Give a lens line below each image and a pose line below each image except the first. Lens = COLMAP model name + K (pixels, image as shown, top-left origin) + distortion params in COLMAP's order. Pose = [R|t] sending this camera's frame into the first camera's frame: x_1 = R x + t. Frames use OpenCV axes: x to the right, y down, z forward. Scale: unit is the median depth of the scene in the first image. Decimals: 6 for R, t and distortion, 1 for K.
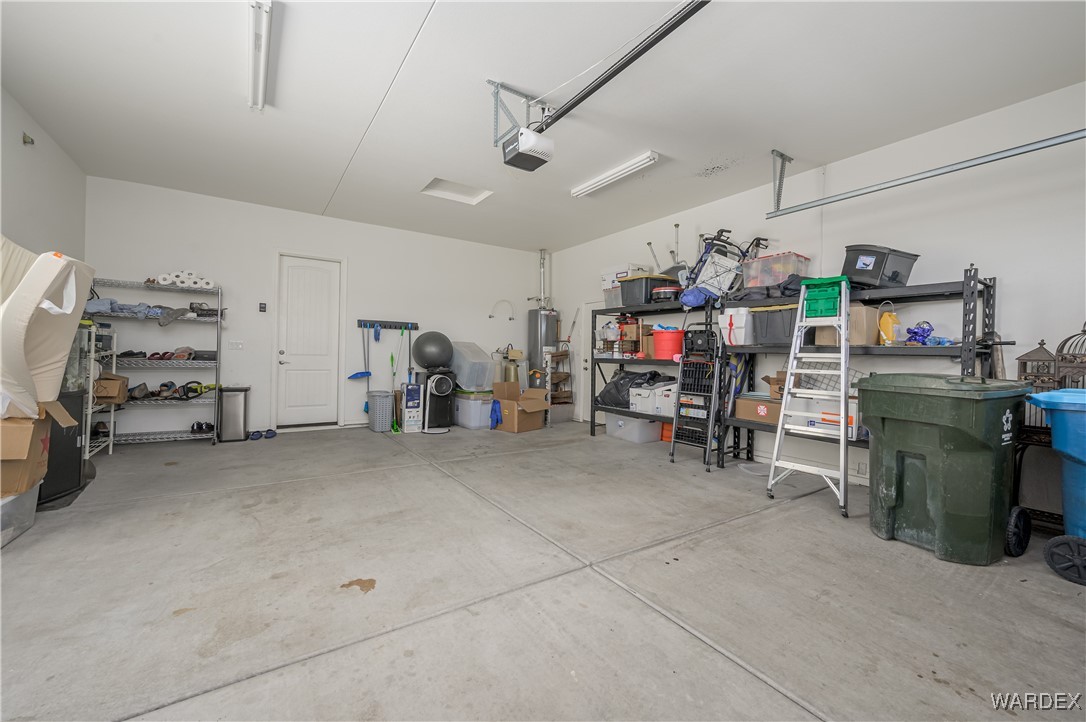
lens RADIAL K [[437.7, 0, 543.9], [0, 437.7, 352.4], [0, 0, 1]] dist [0.000892, -0.000607]
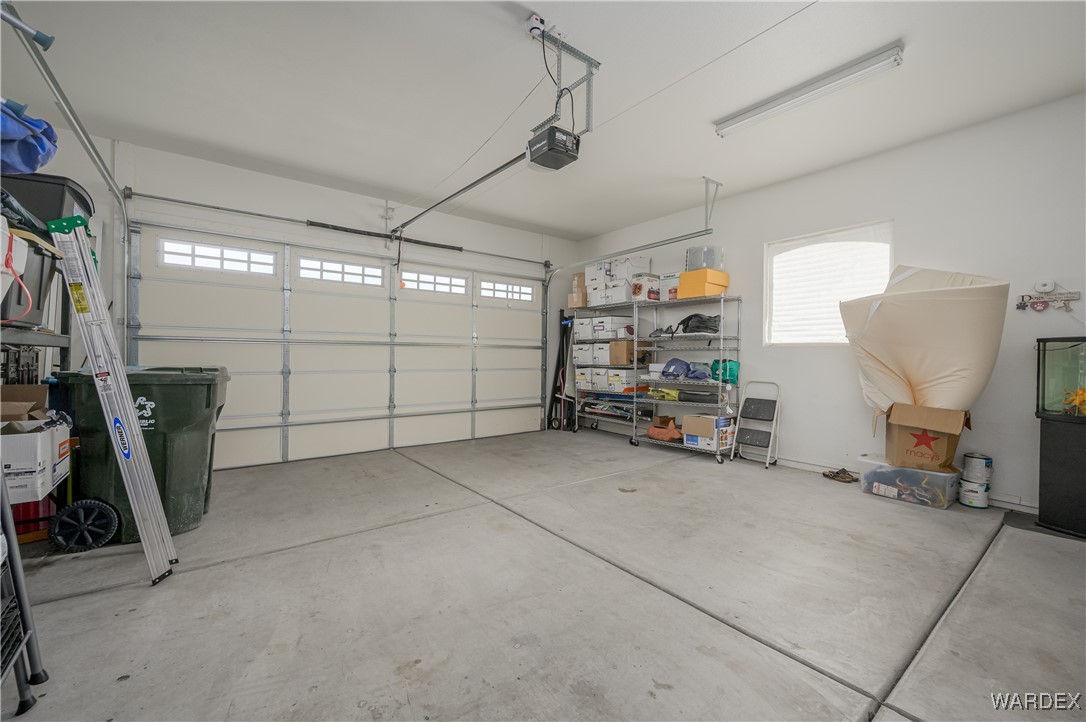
lens RADIAL K [[437.7, 0, 544.9], [0, 437.7, 360.6], [0, 0, 1]] dist [0.000892, -0.000607]
pose [[-0.997668, -0.026720, -0.062806, 0.029923], [-0.027205, 0.999606, 0.006890, 0.002035], [0.062597, 0.008582, -0.998002, 2.101615]]
